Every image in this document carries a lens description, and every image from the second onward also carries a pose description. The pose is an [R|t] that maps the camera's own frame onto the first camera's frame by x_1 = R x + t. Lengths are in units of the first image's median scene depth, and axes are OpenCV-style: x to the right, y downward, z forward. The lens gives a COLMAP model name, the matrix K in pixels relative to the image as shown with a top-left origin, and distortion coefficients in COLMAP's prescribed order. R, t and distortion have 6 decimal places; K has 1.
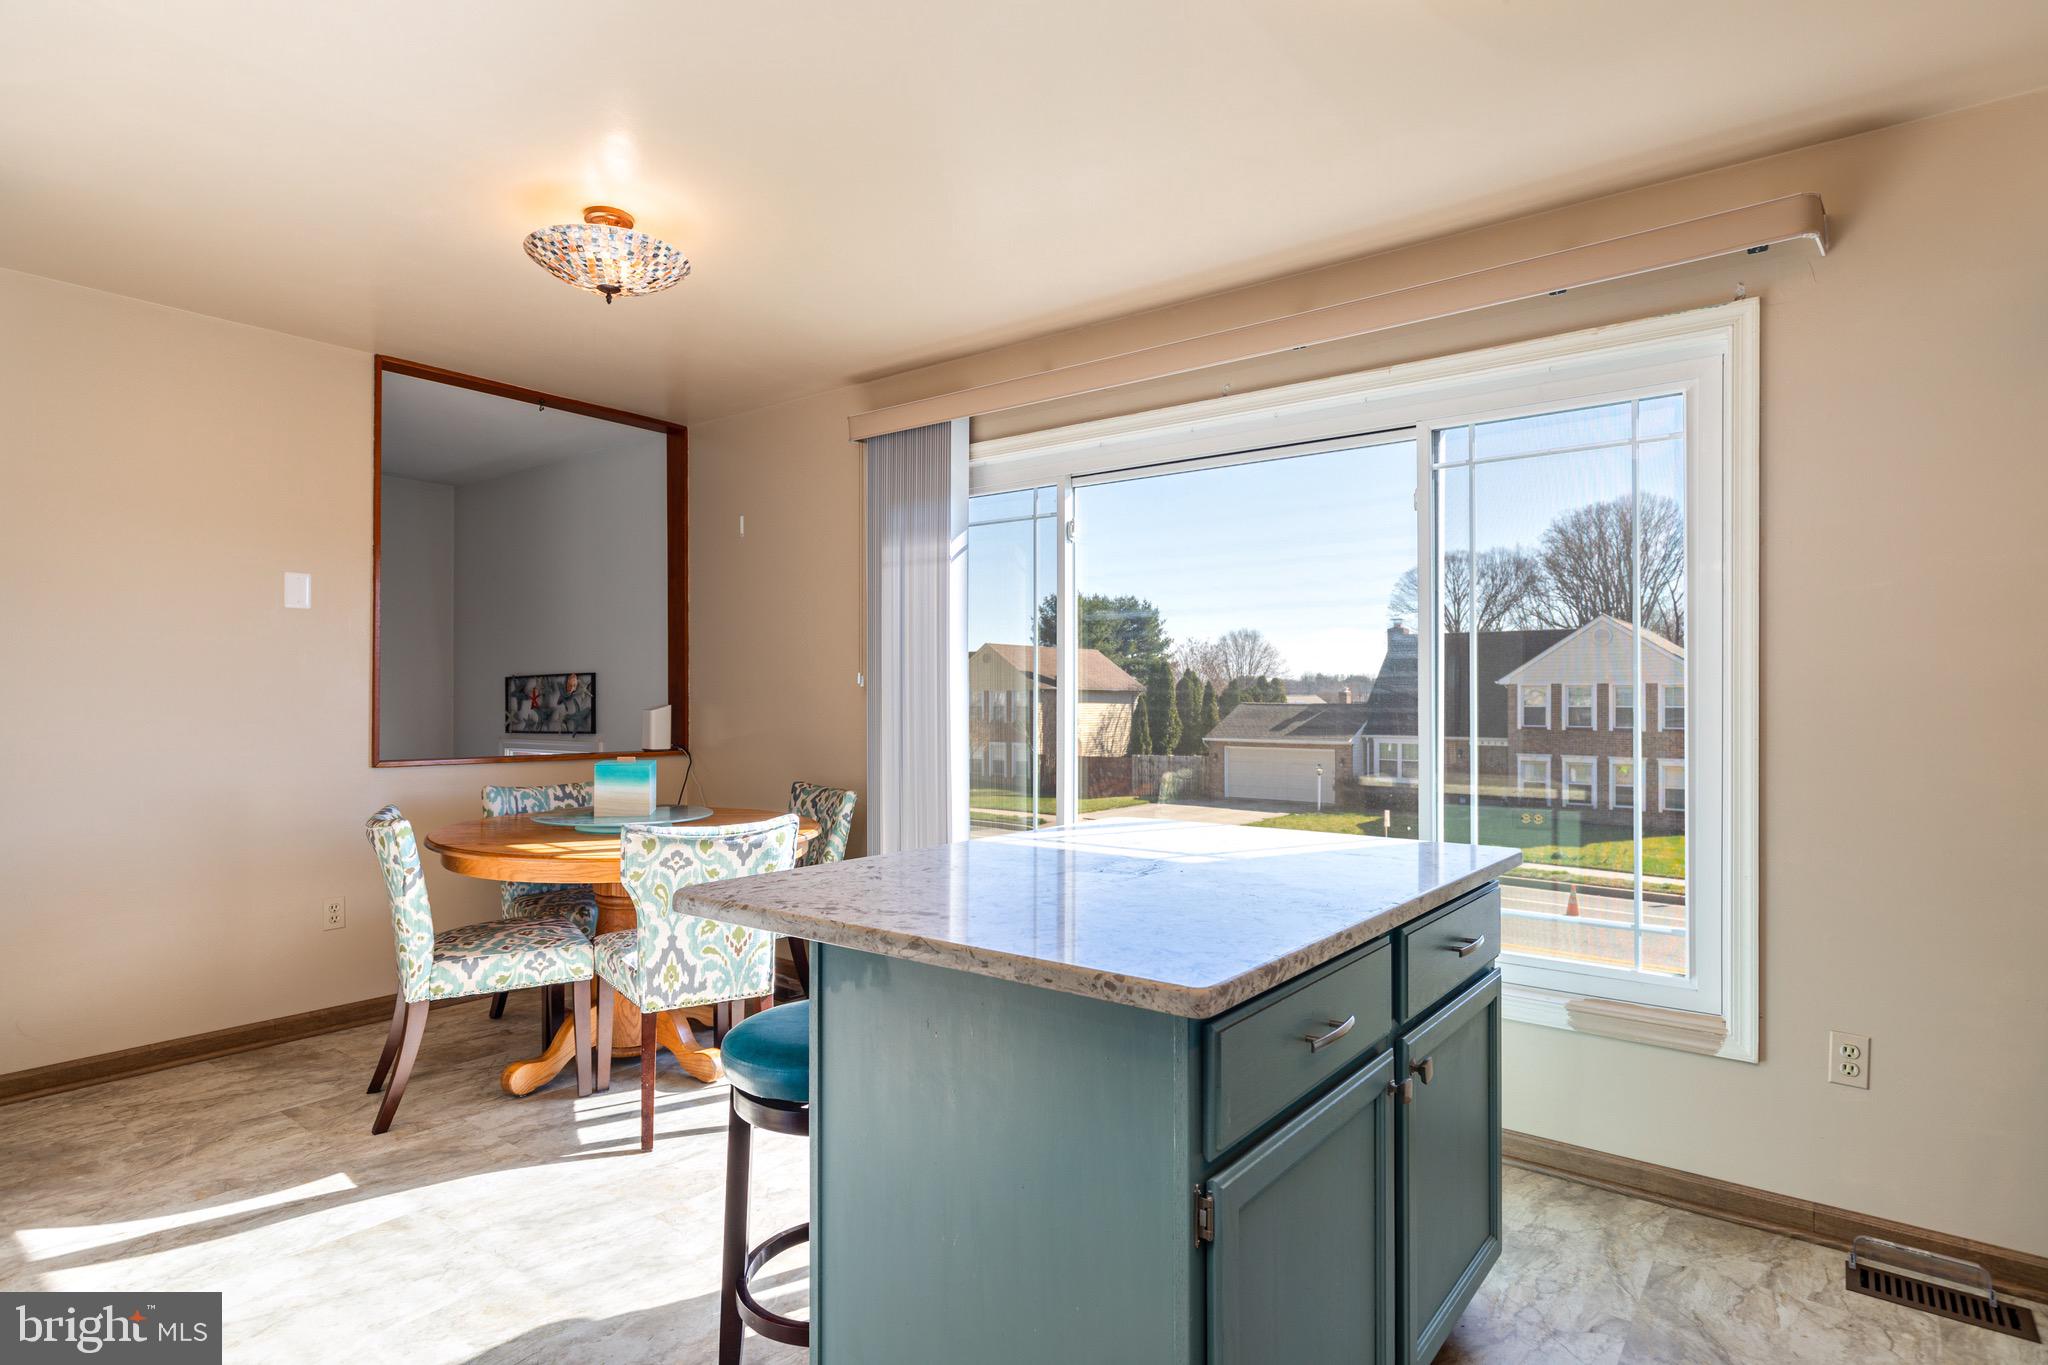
lens RADIAL K [[1069.3, 0, 1038.9], [0, 1069.3, 688.9], [0, 0, 1]] dist [0.001548, 0.001300]
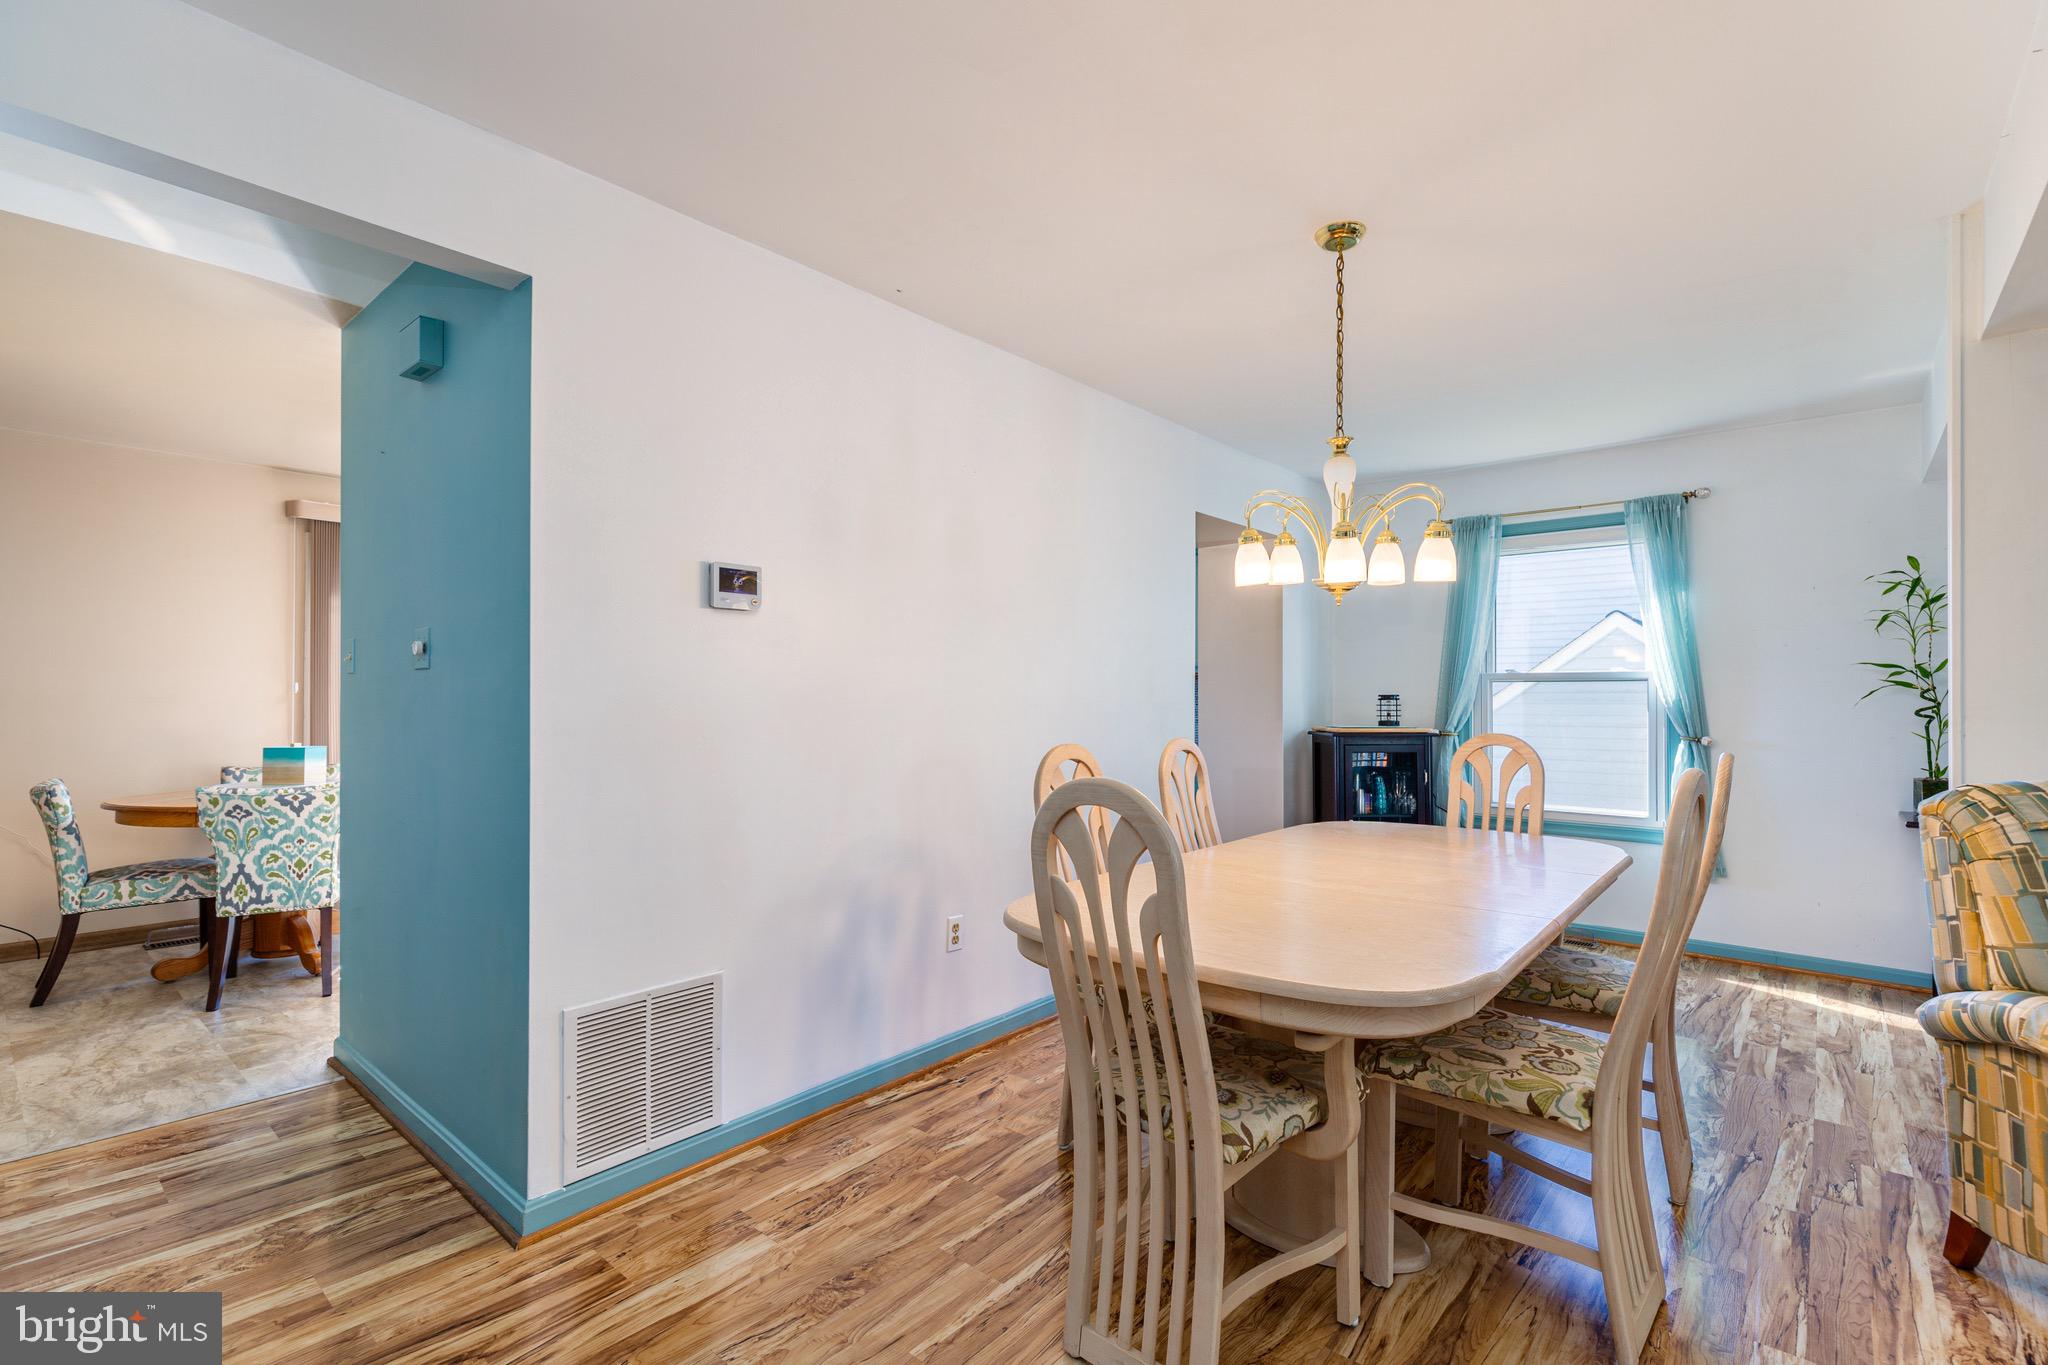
lens RADIAL K [[919.1, 0, 1031.8], [0, 919.1, 693.1], [0, 0, 1]] dist [0.006863, -0.000127]
pose [[0.058197, 0.005663, 0.998289, -1.710901], [-0.004685, 0.999974, -0.005399, -0.001716], [-0.998294, -0.004363, 0.058222, -0.041865]]
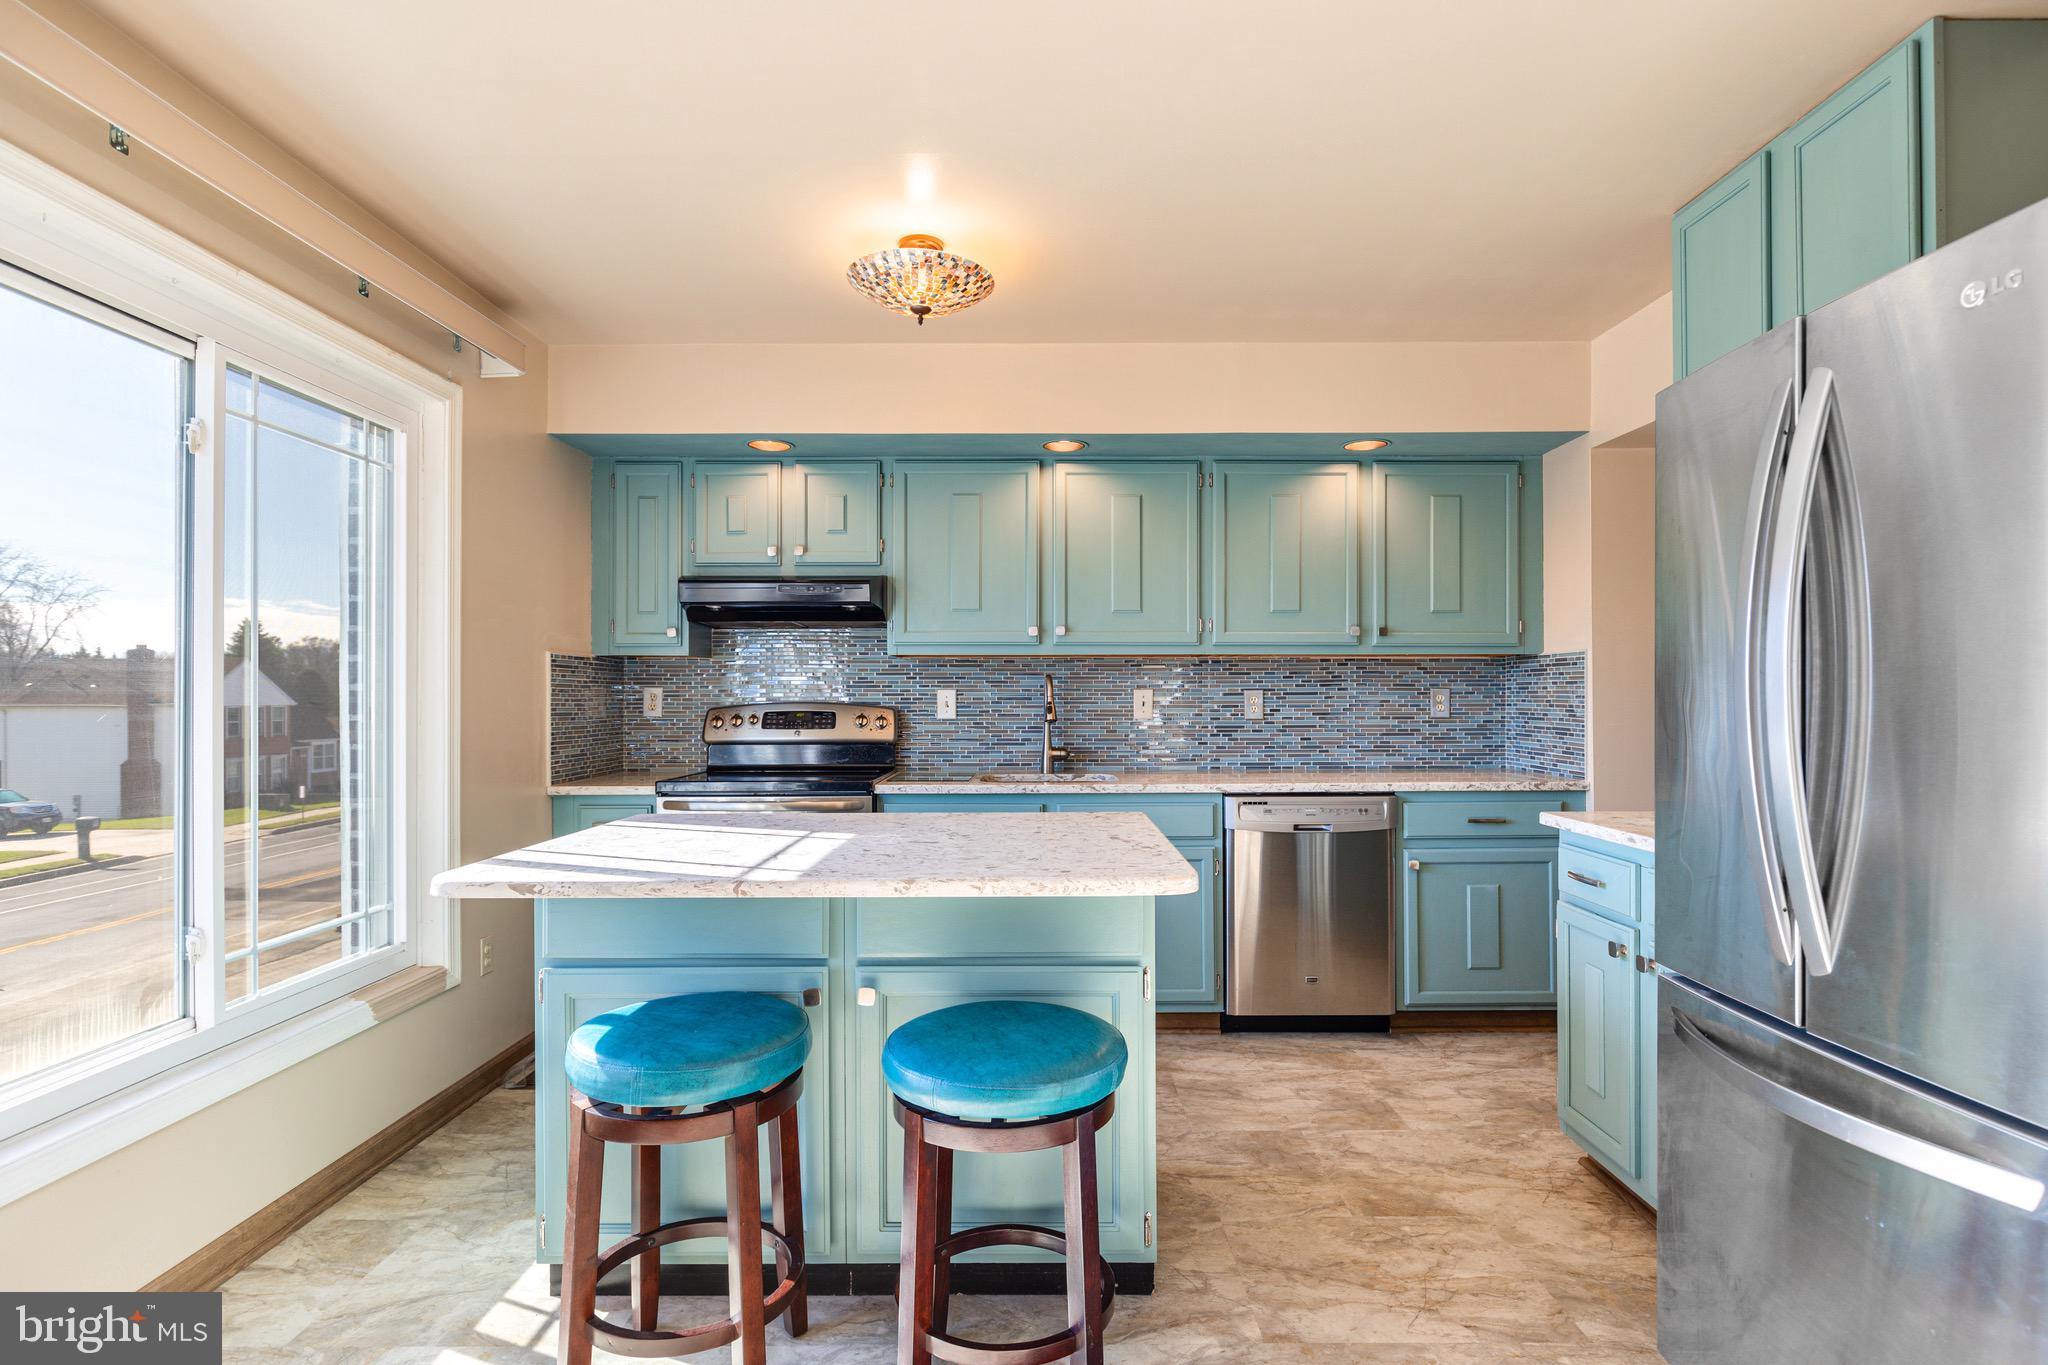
lens RADIAL K [[1032.4, 0, 1031.0], [0, 1032.4, 689.9], [0, 0, 1]] dist [-0.001370, 0.000531]
pose [[-0.607264, 0.006597, 0.794473, -0.560155], [-0.003267, 0.999936, -0.010800, 0.006113], [-0.794494, -0.009154, -0.607203, 0.930286]]
